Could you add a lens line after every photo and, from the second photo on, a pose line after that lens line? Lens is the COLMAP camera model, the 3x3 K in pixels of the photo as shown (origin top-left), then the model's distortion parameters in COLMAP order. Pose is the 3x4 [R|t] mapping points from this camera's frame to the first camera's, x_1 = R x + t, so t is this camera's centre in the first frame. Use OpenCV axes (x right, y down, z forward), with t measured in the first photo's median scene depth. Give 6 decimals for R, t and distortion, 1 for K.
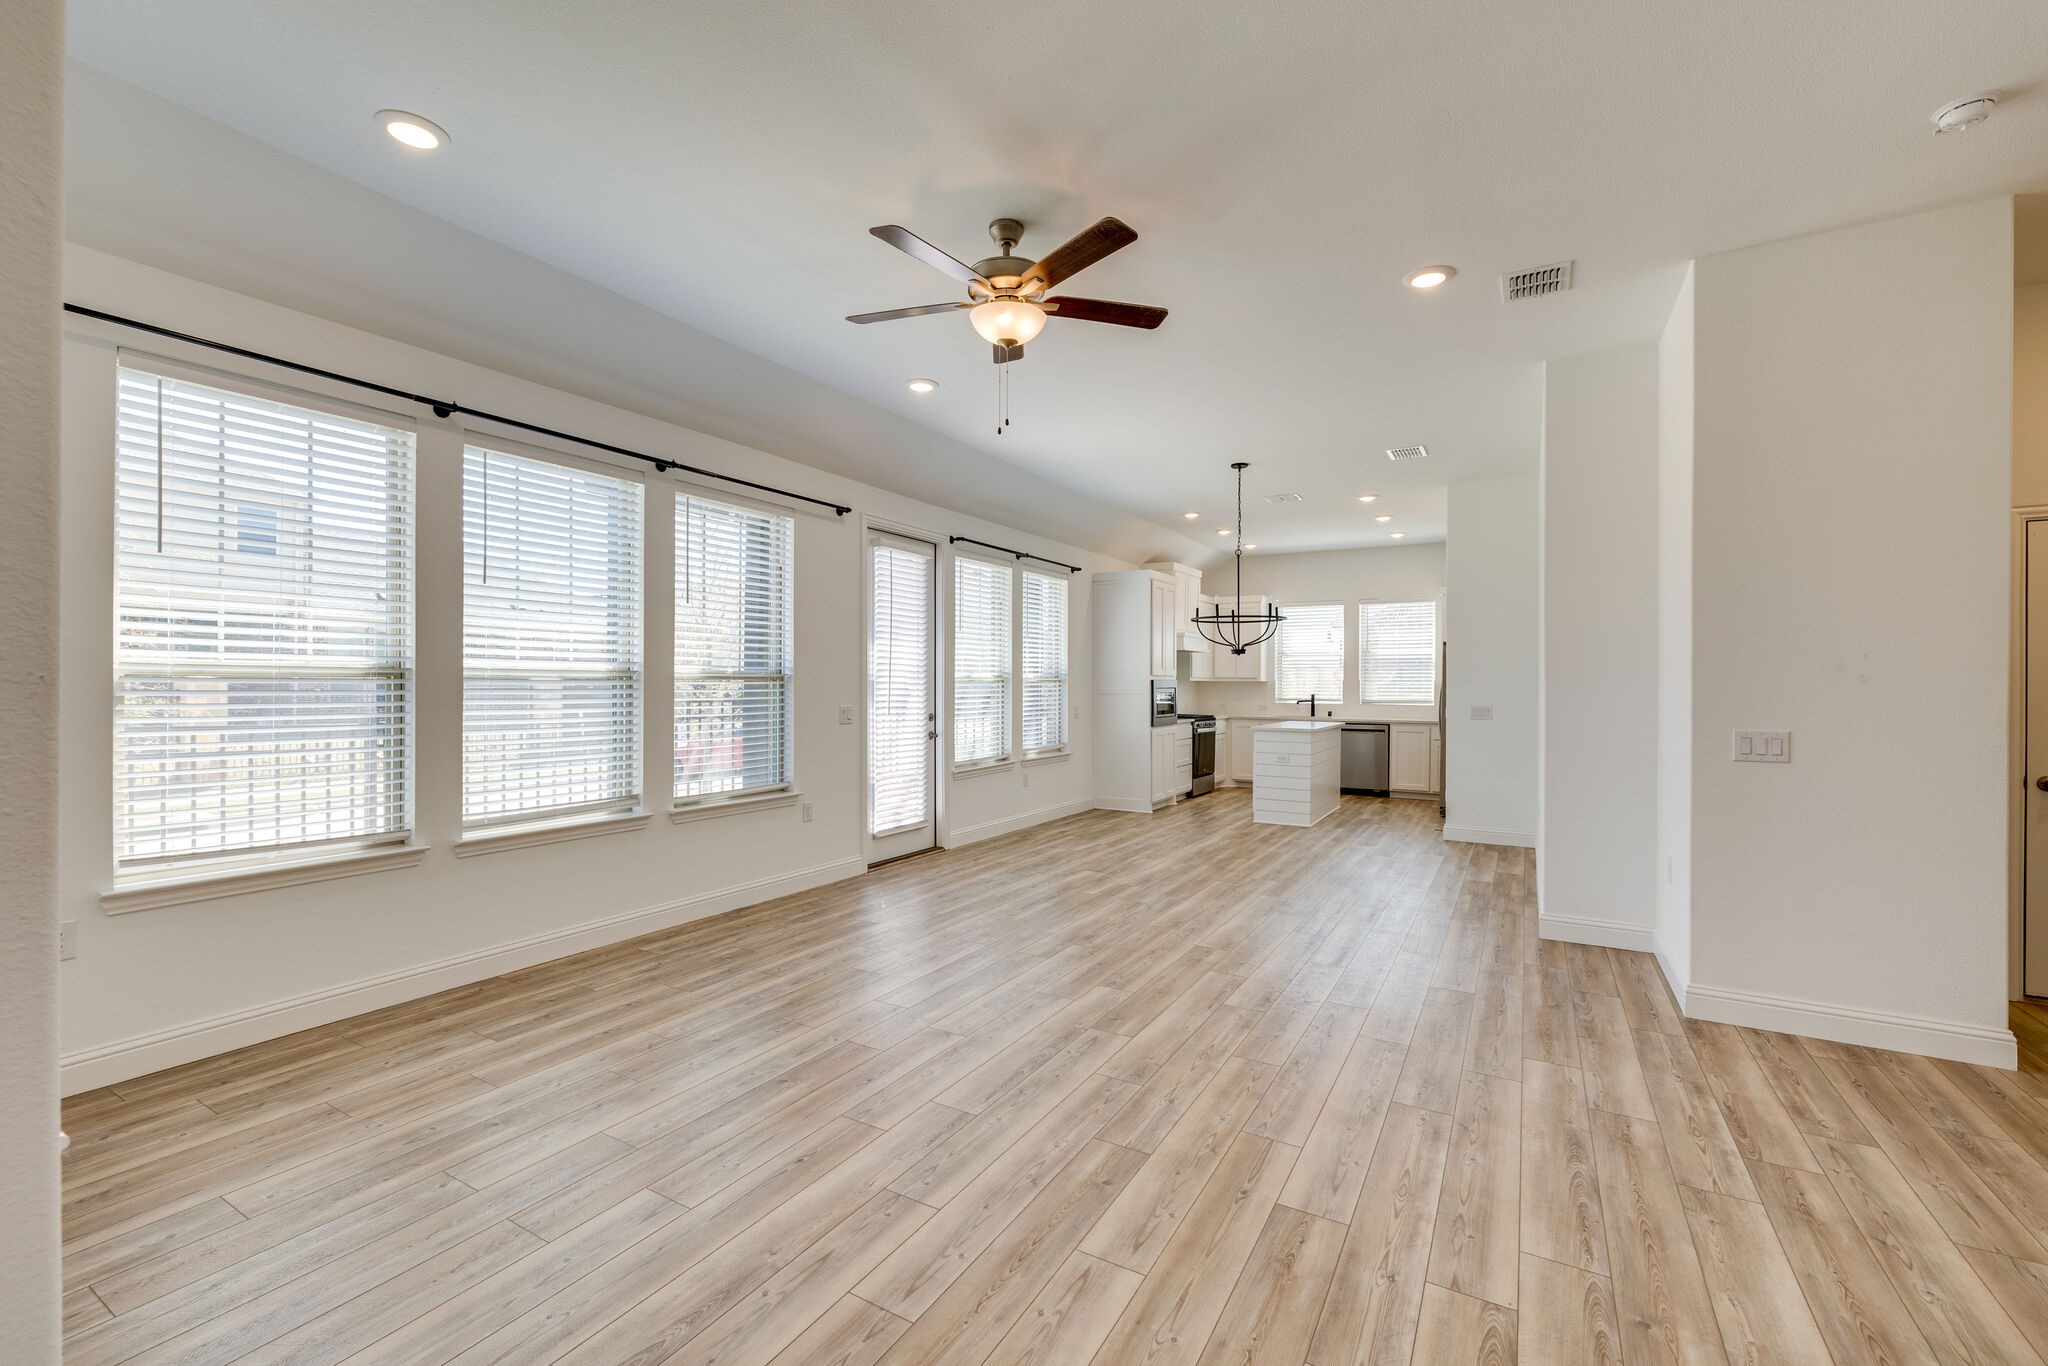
lens RADIAL K [[863.3, 0, 1011.8], [0, 863.3, 691.1], [0, 0, 1]] dist [0.004934, -0.000611]
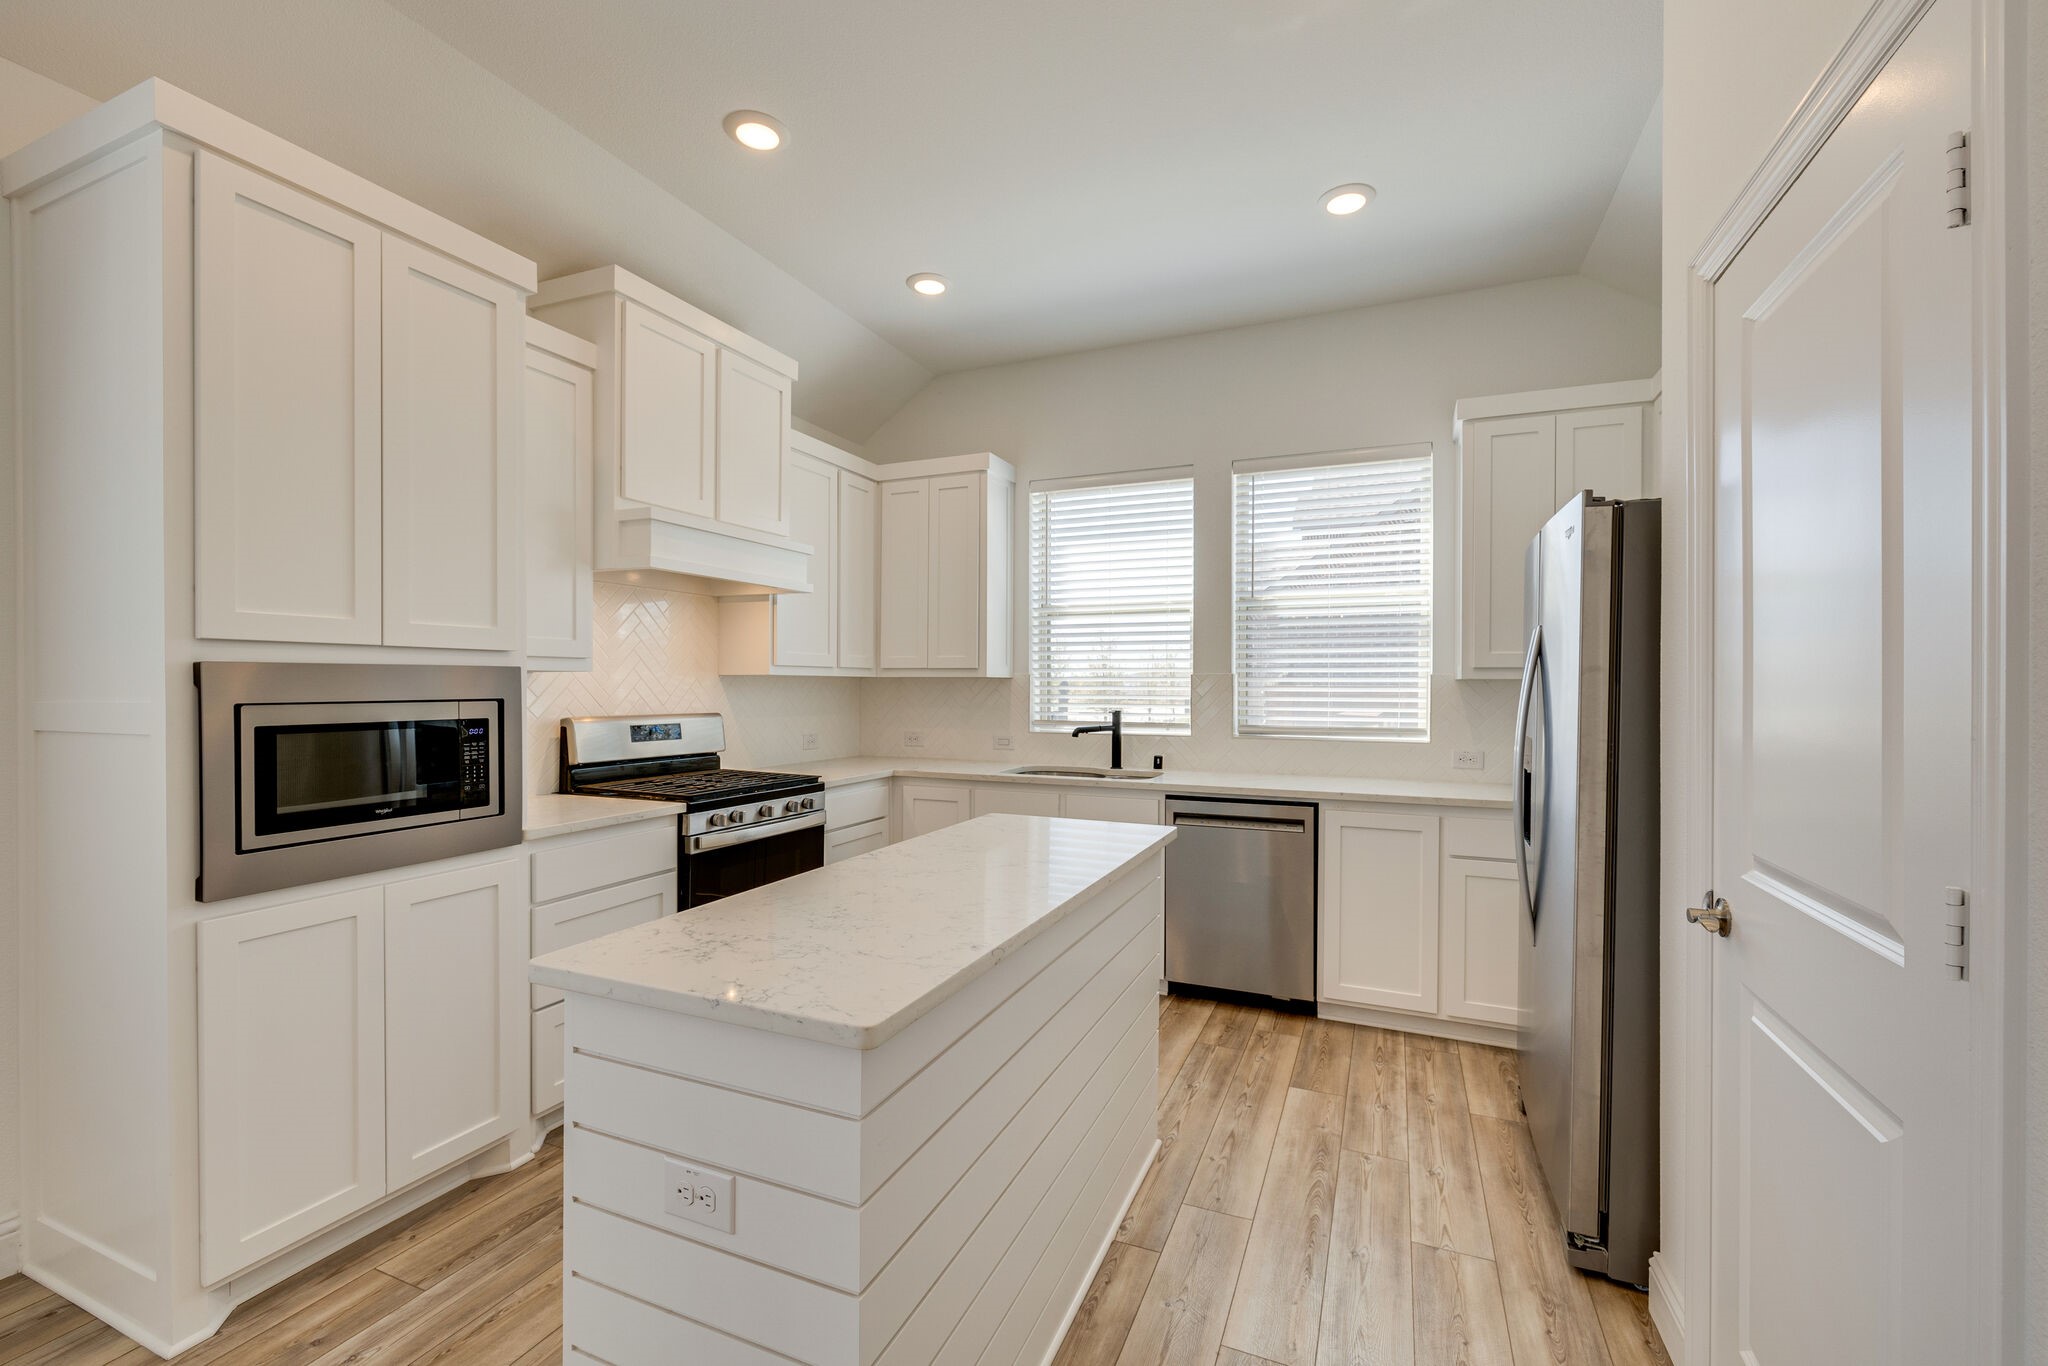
lens RADIAL K [[848.2, 0, 1040.2], [0, 848.2, 686.3], [0, 0, 1]] dist [0.001738, -0.001023]
pose [[0.988225, 0.000512, 0.153004, 0.624072], [0.000660, 0.999971, -0.007608, -0.011245], [-0.153003, 0.007620, 0.988196, 1.534514]]
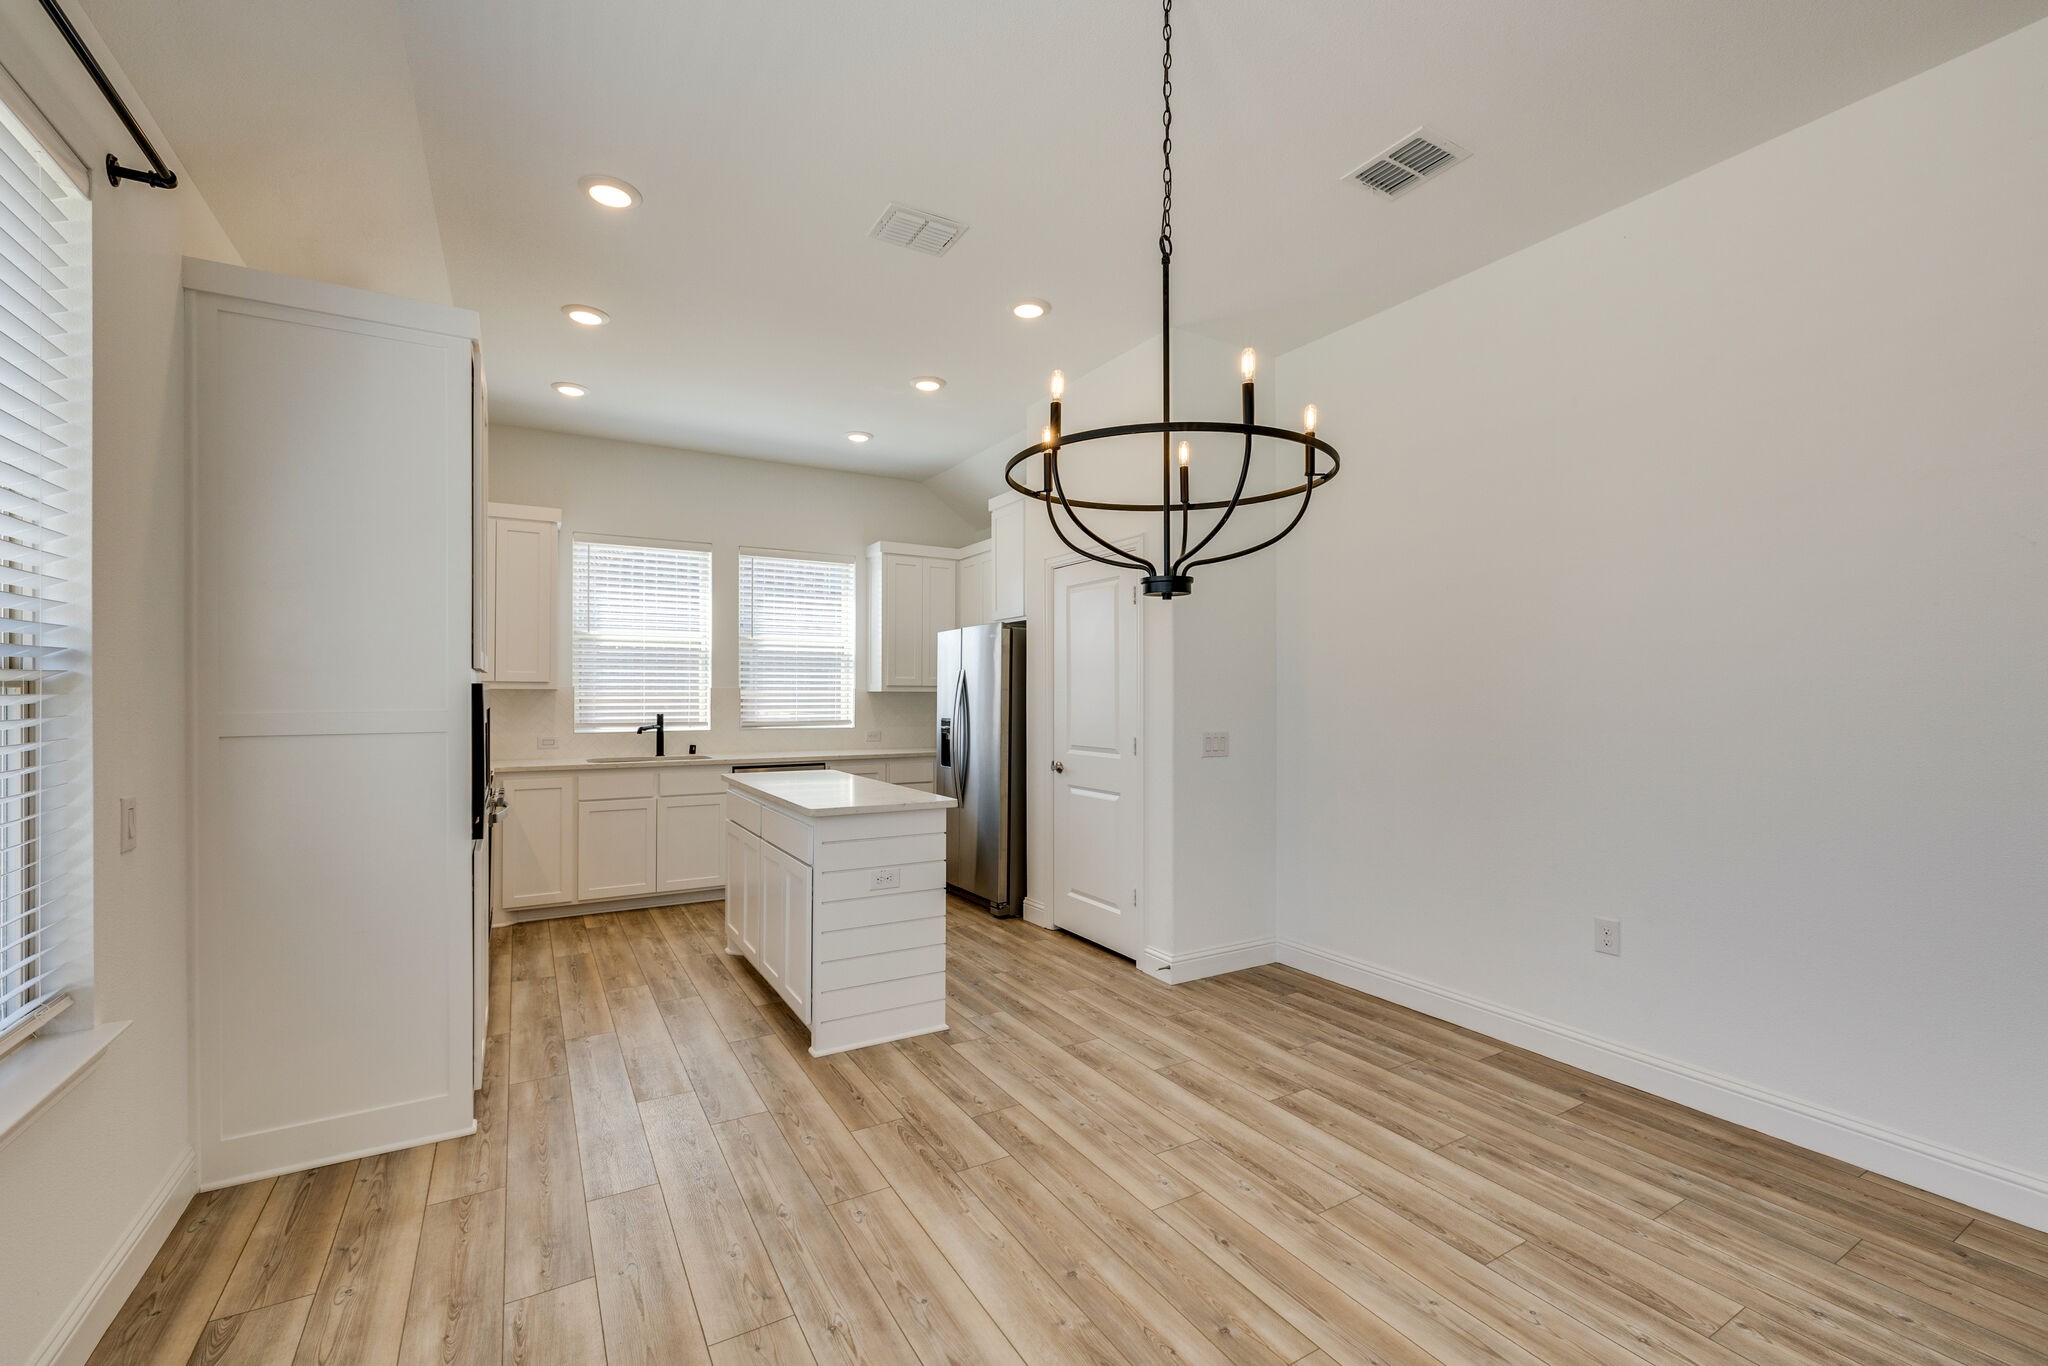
lens RADIAL K [[863.3, 0, 1020.3], [0, 863.3, 684.4], [0, 0, 1]] dist [0.004934, -0.000611]
pose [[0.467770, 0.008587, 0.883809, -0.032558], [0.008133, 0.999869, -0.014019, -0.013119], [-0.883813, 0.013745, 0.467639, 1.357798]]
